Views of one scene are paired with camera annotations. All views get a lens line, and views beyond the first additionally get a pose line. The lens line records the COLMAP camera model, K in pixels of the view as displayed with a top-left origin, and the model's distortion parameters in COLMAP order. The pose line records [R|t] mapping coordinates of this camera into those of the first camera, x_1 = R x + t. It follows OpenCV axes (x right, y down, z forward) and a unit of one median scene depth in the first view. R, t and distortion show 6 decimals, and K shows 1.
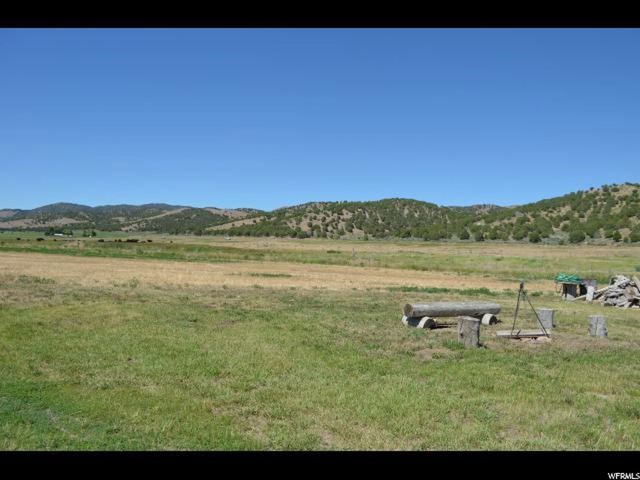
lens RADIAL K [[498.0, 0, 321.7], [0, 498.0, 241.8], [0, 0, 1]] dist [-0.088598, 0.012648]
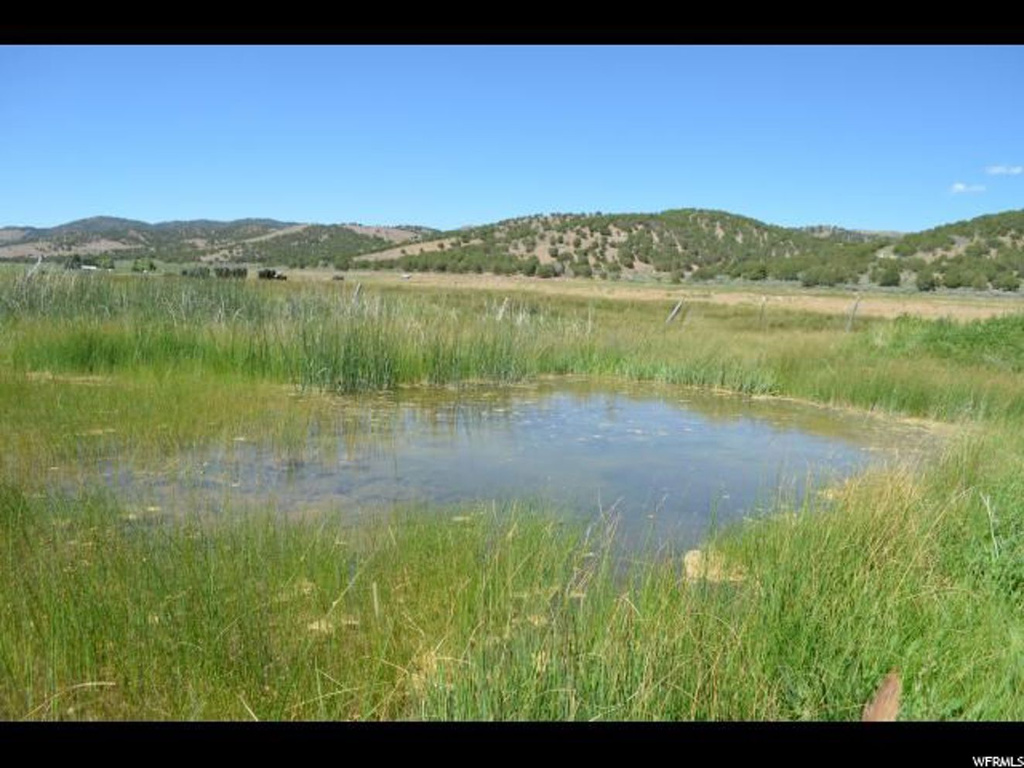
lens RADIAL K [[796.8, 0, 514.7], [0, 796.8, 388.9], [0, 0, 1]] dist [-0.088598, 0.012648]
pose [[0.999853, 0.015294, -0.007758, -0.048170], [-0.014159, 0.991447, 0.129738, 0.000715], [0.009676, -0.129609, 0.991518, 0.114880]]
